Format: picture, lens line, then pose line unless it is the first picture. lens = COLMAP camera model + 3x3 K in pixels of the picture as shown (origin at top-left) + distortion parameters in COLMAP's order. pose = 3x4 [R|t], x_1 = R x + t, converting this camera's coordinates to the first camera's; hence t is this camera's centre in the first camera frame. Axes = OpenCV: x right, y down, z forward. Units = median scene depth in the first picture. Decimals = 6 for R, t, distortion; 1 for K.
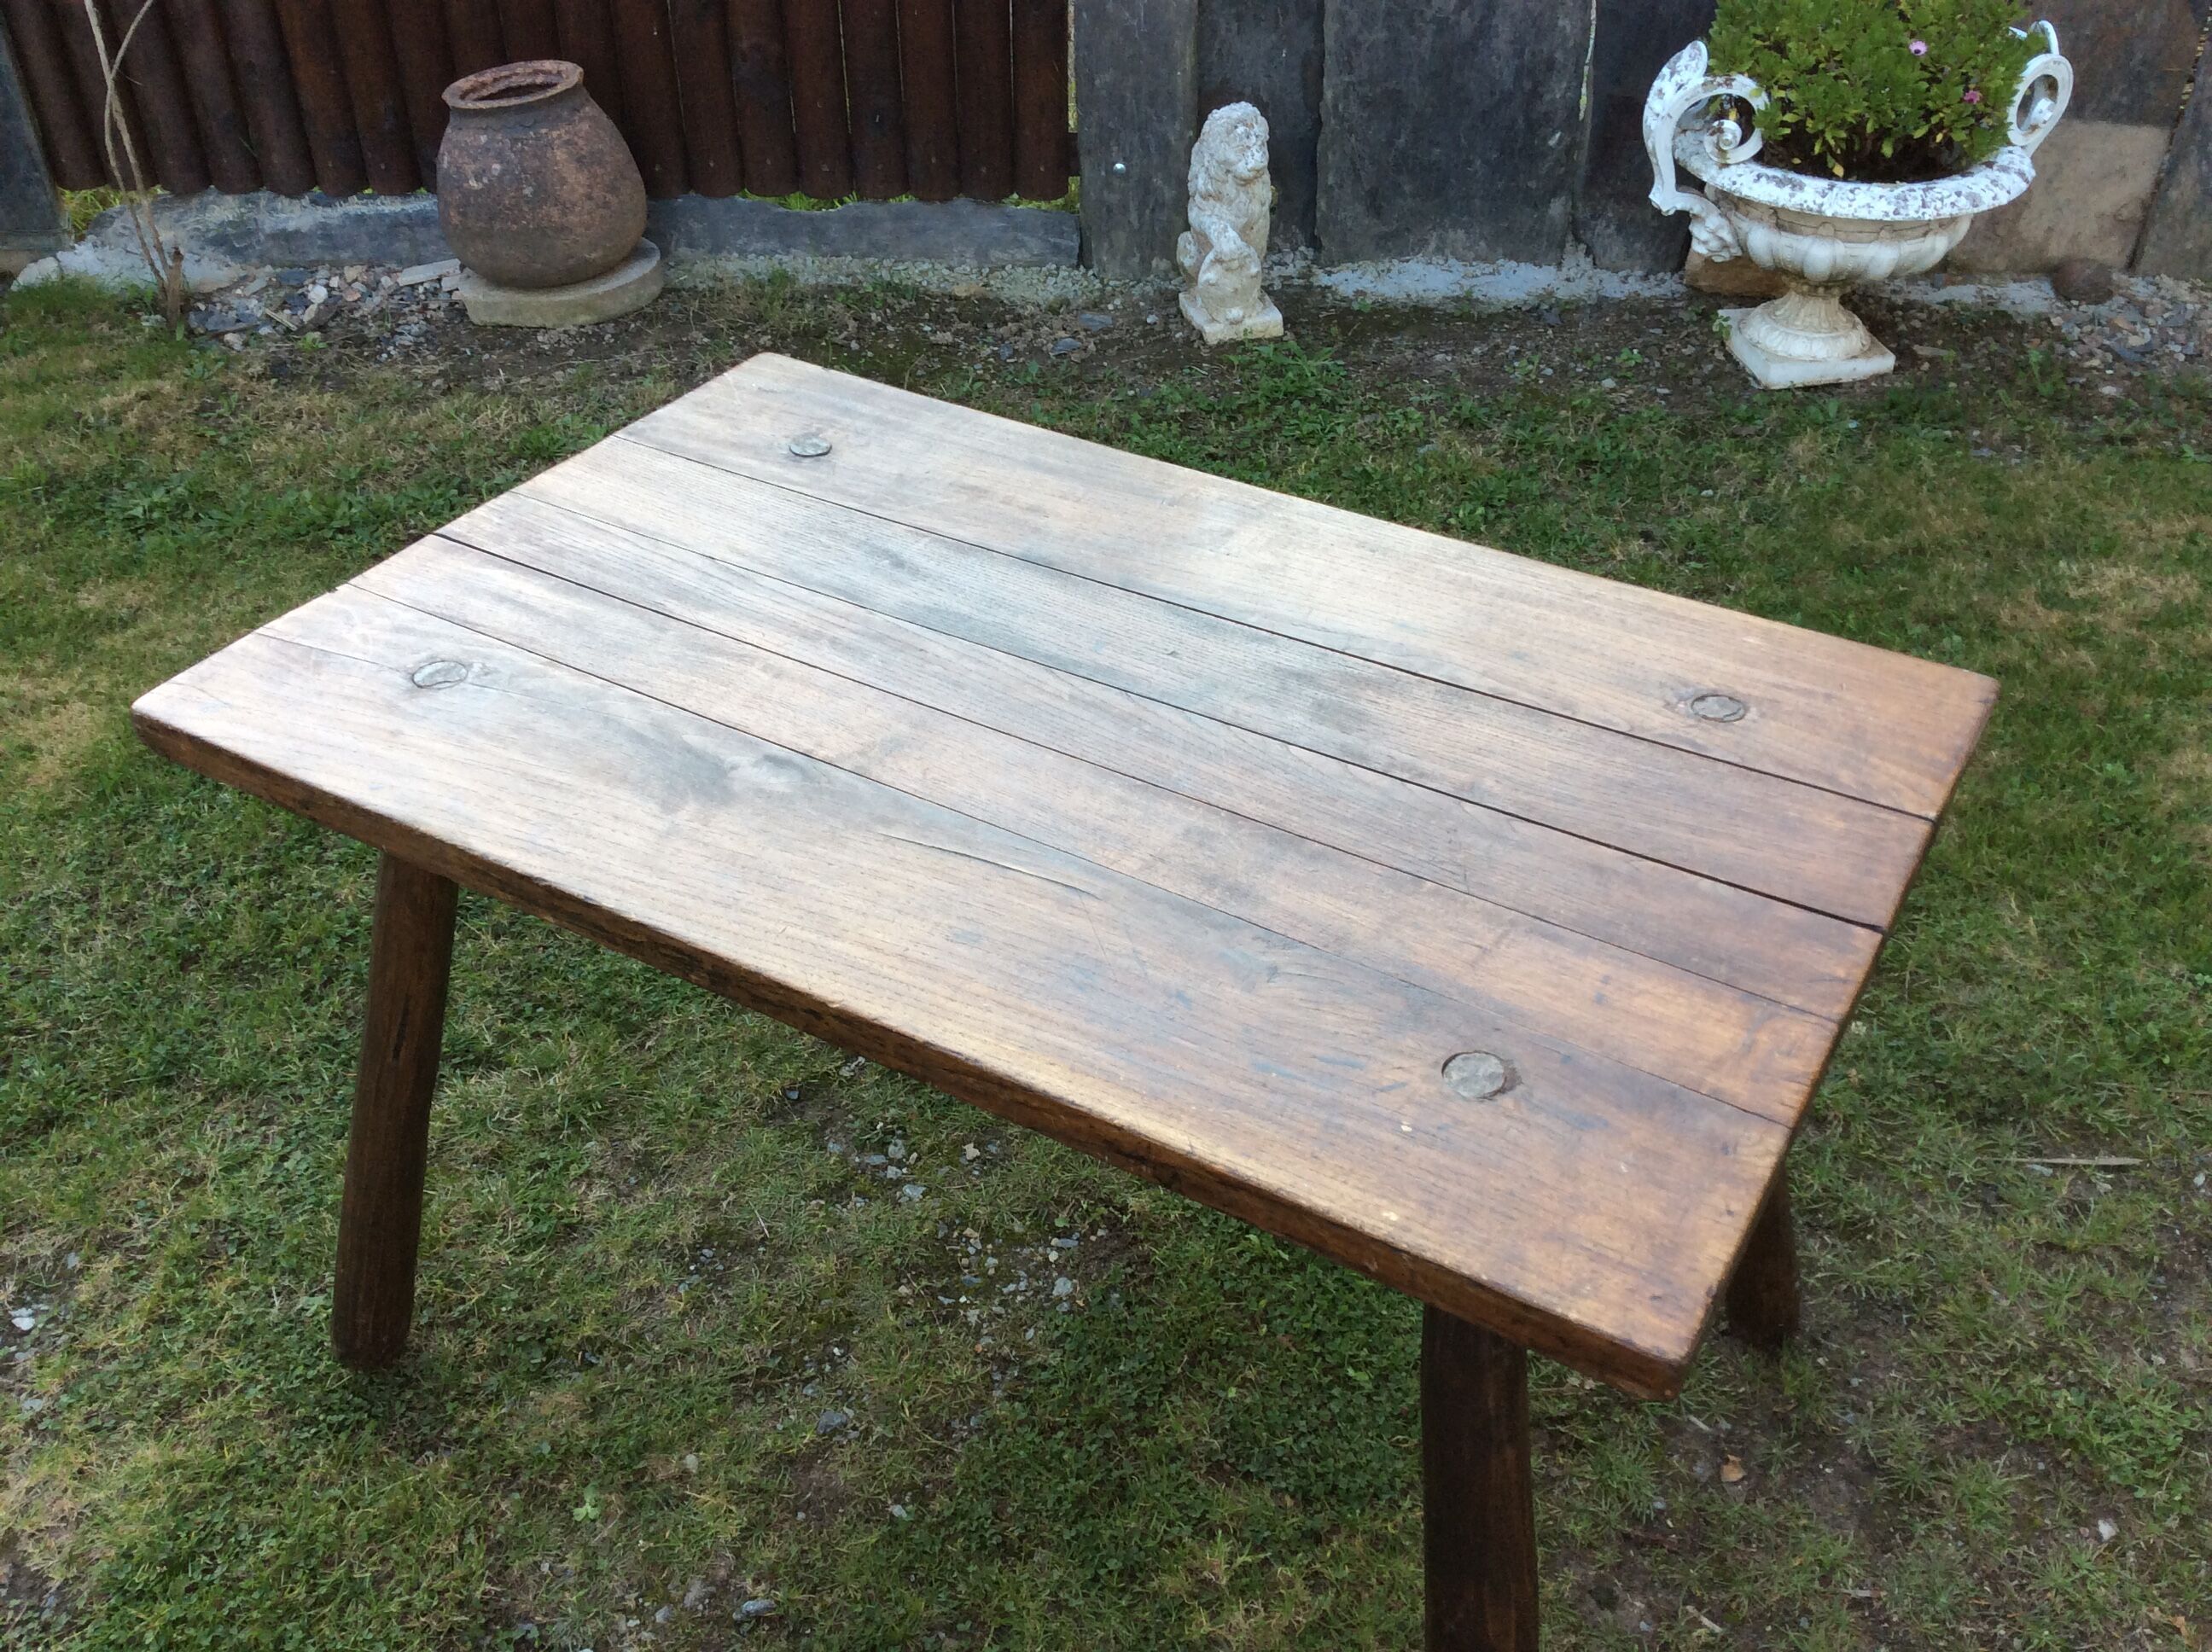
lens RADIAL K [[2013.6, 0, 1108.6], [0, 2013.6, 858.4], [0, 0, 1]] dist [0.124632, -0.255369]
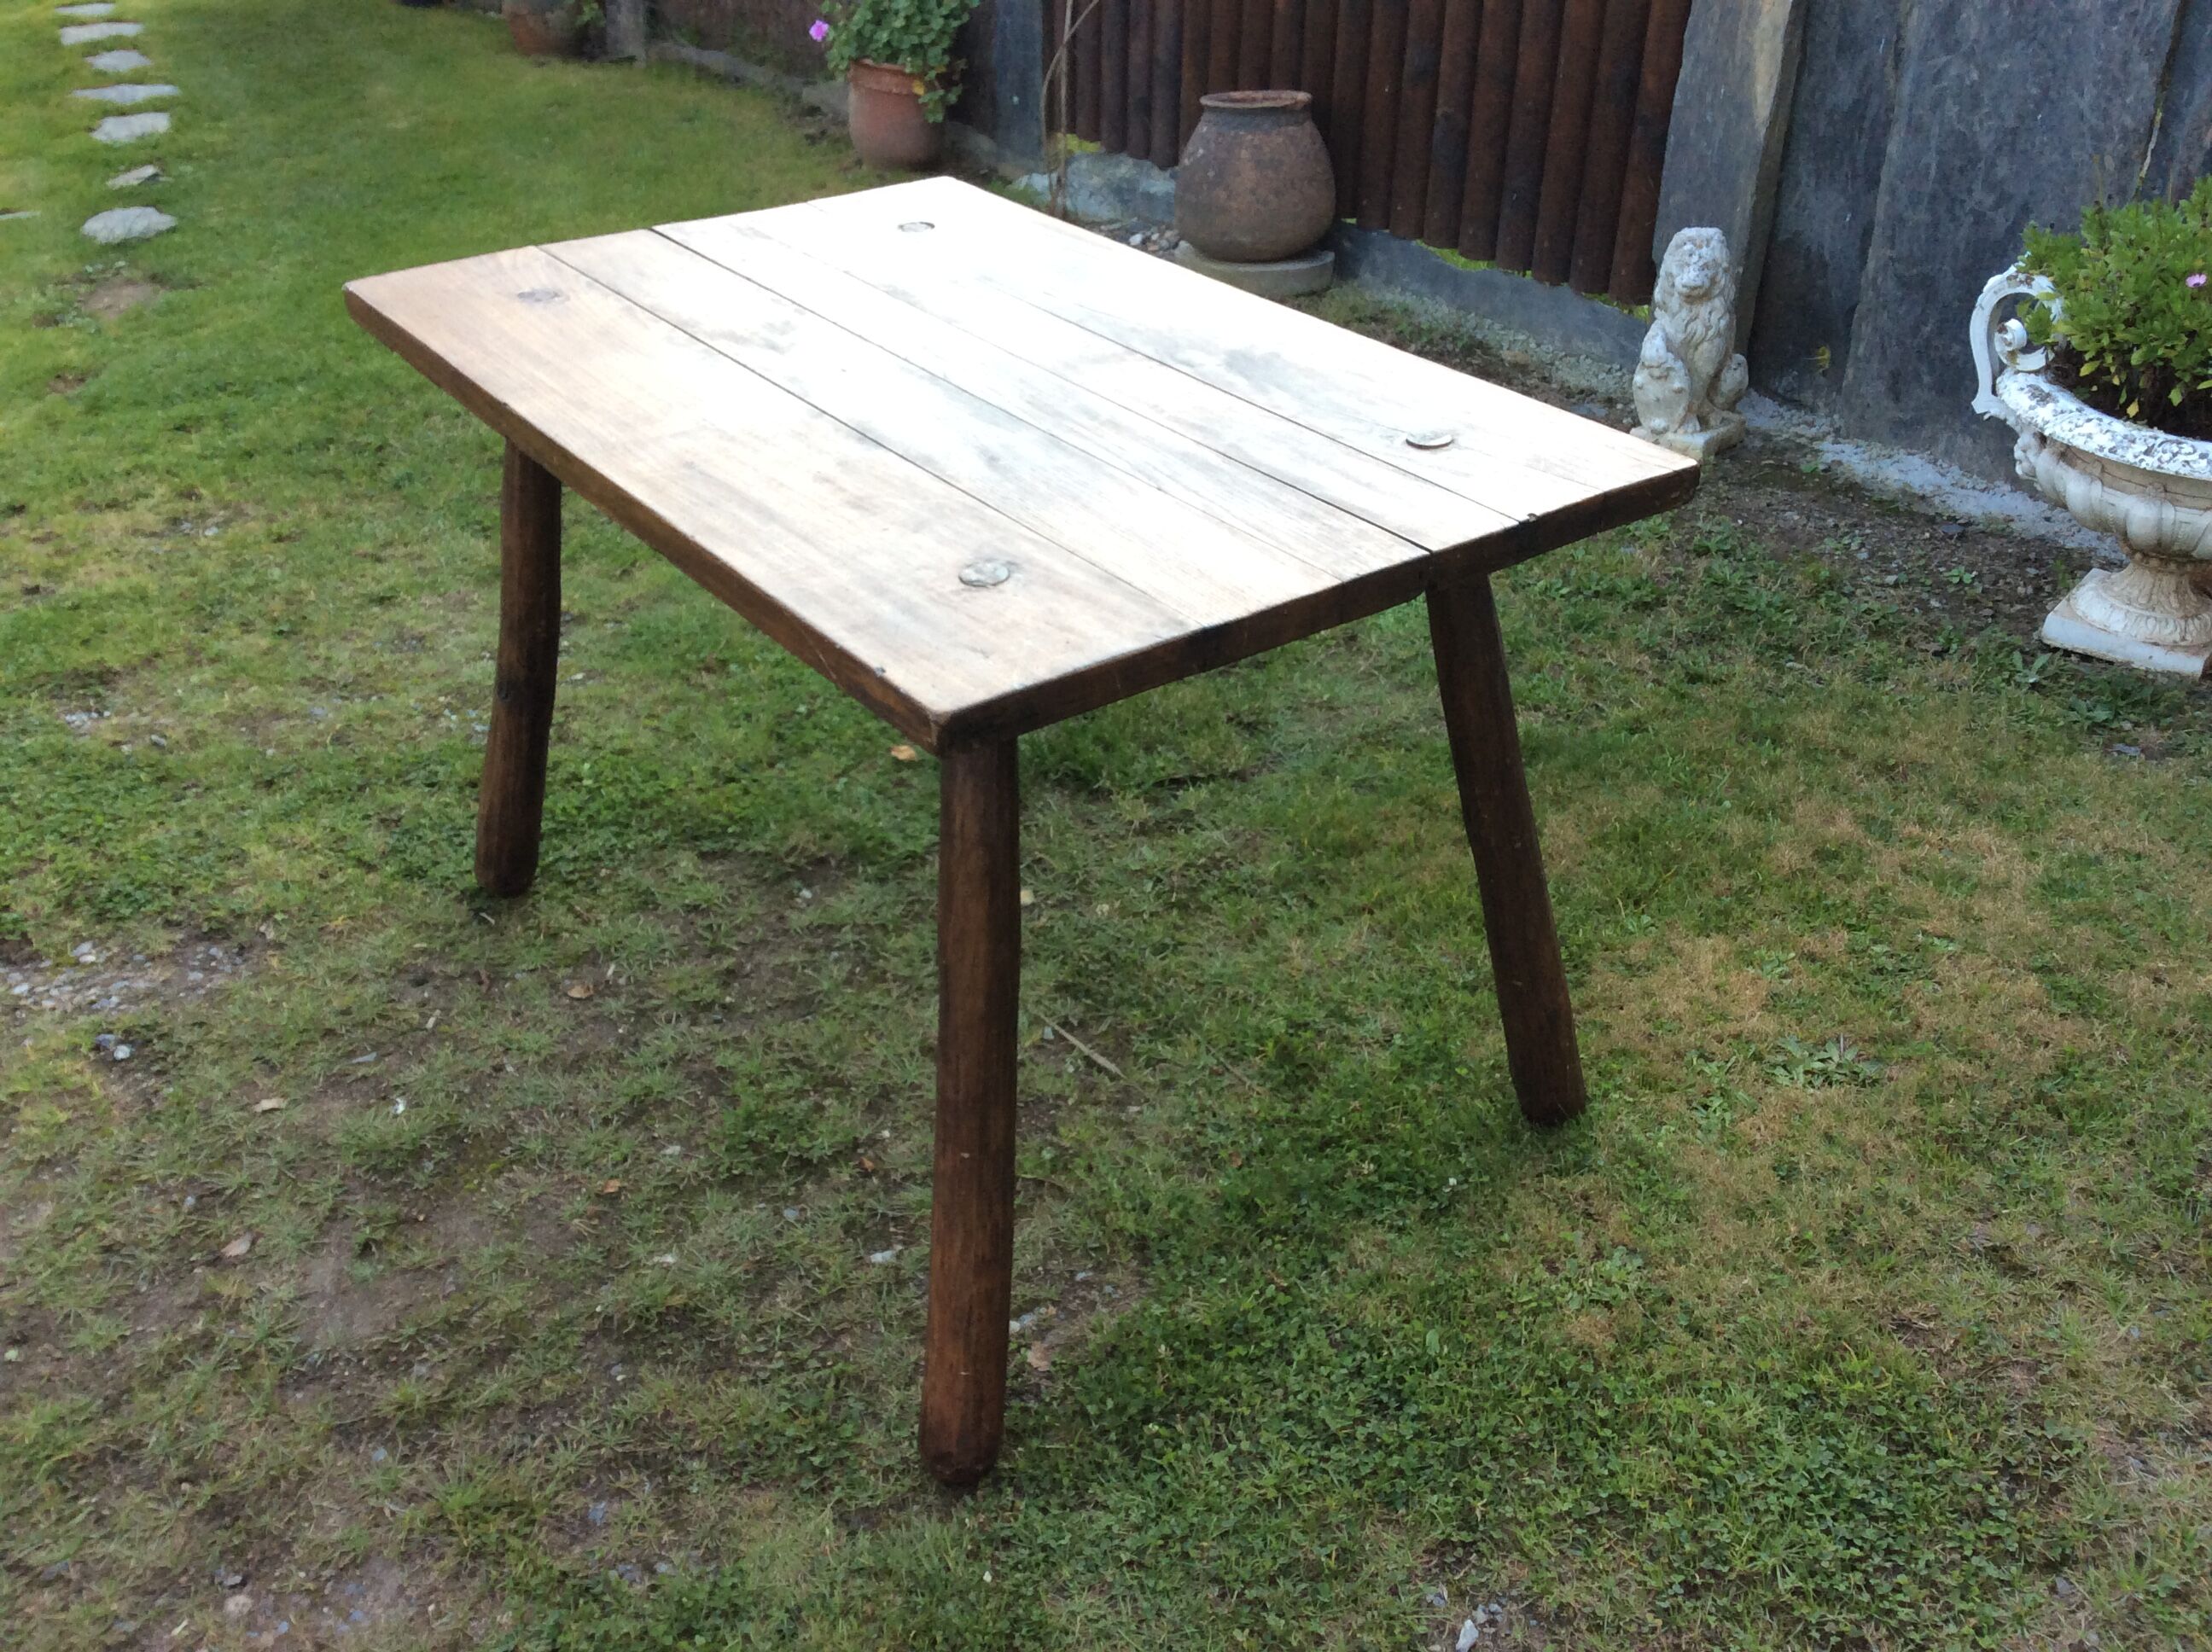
lens RADIAL K [[2039.4, 0, 1097.3], [0, 2039.4, 848.3], [0, 0, 1]] dist [0.079821, -0.163448]
pose [[0.651989, 0.408695, -0.638654, 0.721920], [-0.485893, 0.871826, 0.061870, -0.007622], [0.582081, 0.269978, 0.767003, 0.105876]]
